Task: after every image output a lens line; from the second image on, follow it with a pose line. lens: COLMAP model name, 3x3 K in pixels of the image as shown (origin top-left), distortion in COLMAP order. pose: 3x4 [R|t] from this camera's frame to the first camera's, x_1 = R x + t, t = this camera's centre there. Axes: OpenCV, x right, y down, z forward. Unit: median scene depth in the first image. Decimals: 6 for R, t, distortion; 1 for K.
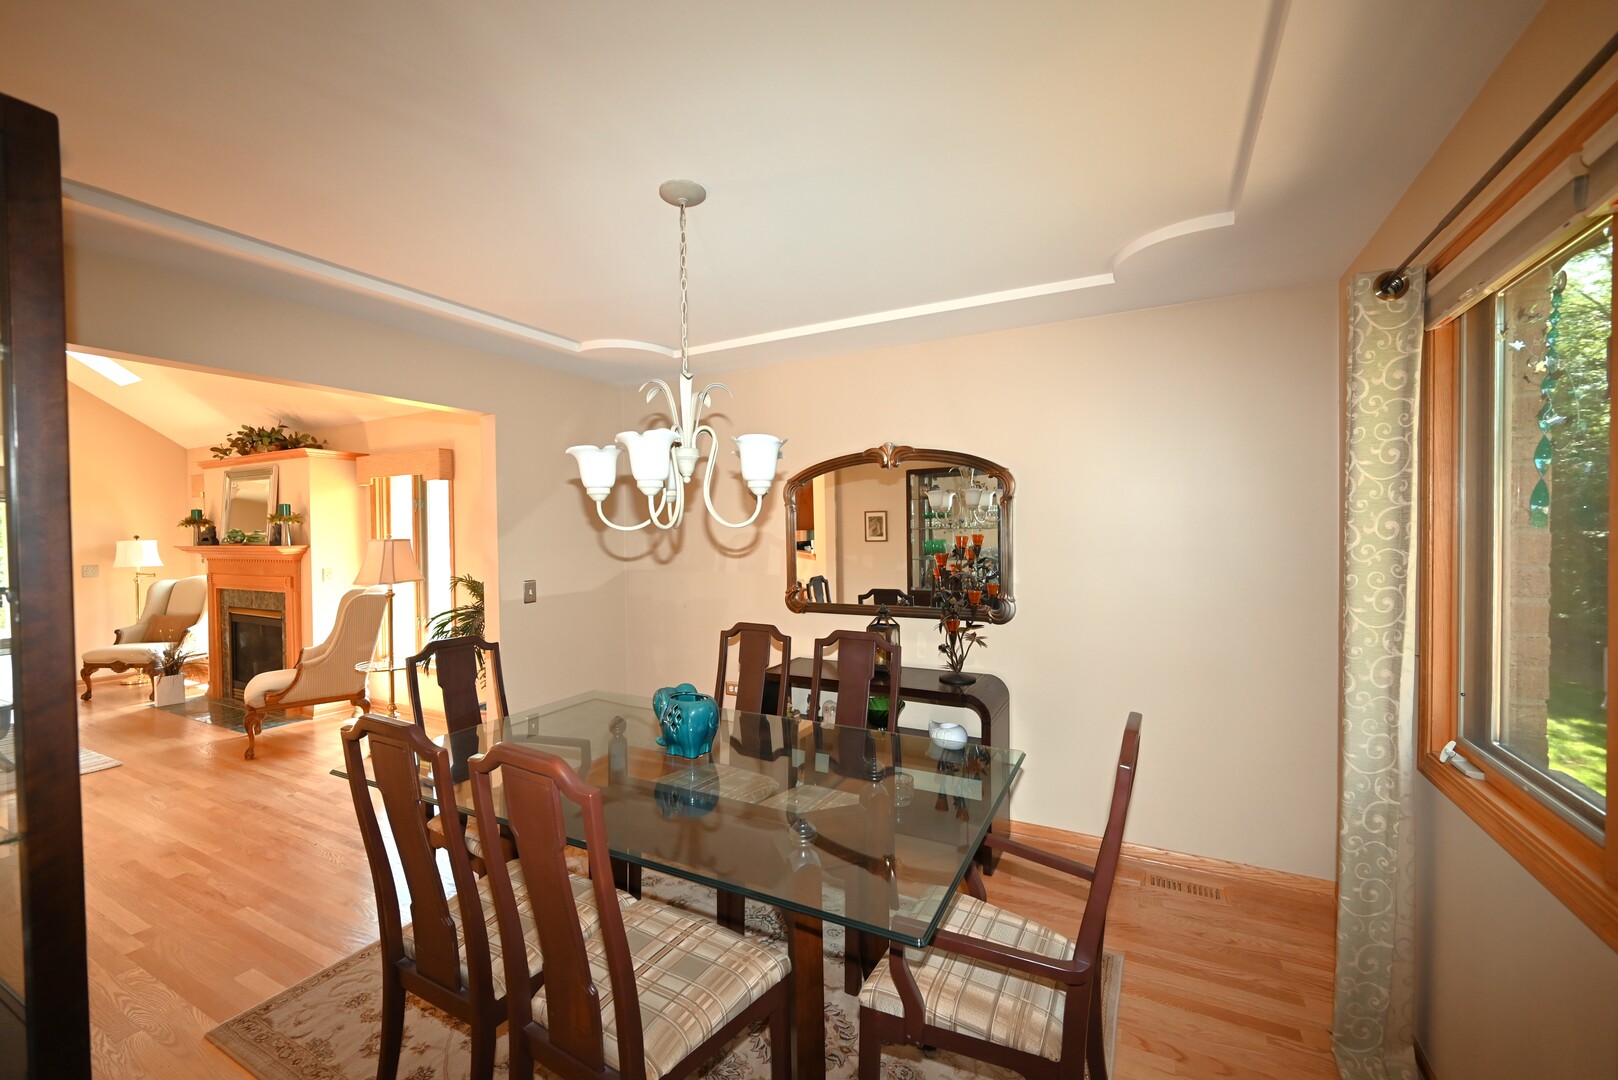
lens RADIAL K [[659.6, 0, 809.0], [0, 659.6, 540.0], [0, 0, 1]] dist [-0.001730, -0.000314]
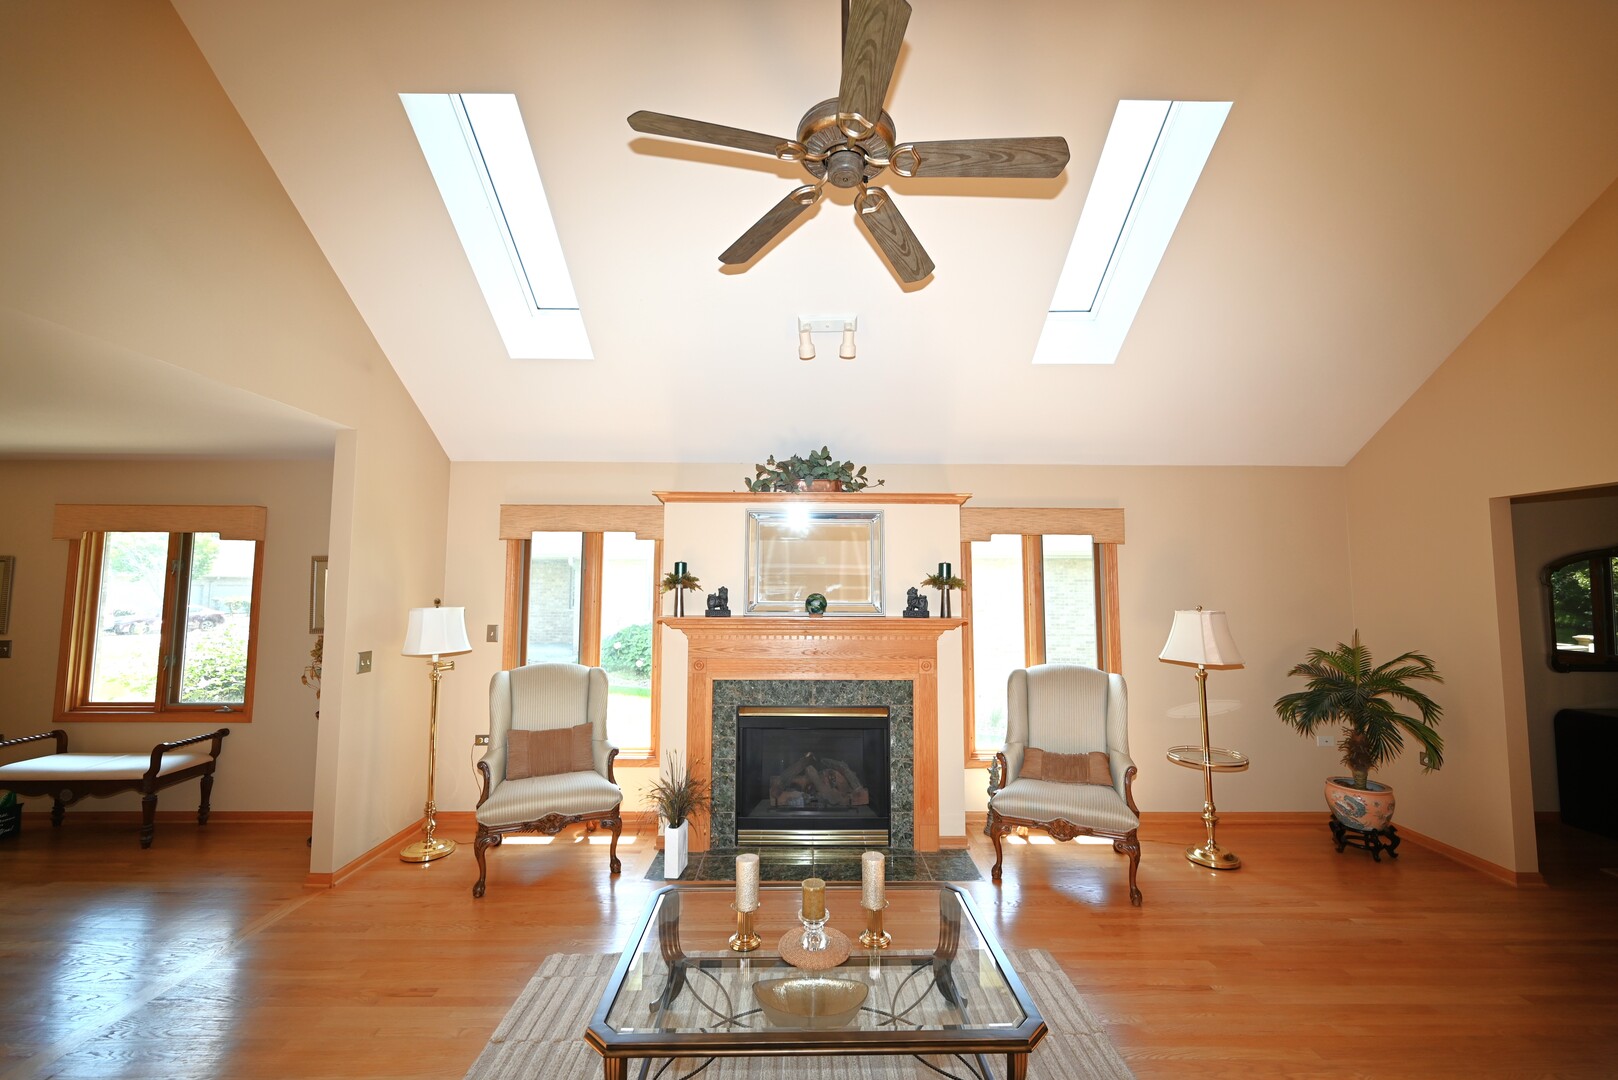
lens RADIAL K [[659.6, 0, 809.0], [0, 659.6, 540.0], [0, 0, 1]] dist [-0.001730, -0.000314]
pose [[0.874243, 0.057608, 0.482058, -1.149532], [-0.004118, 0.993779, -0.111293, 0.005810], [-0.485470, 0.095312, 0.869042, 0.356942]]
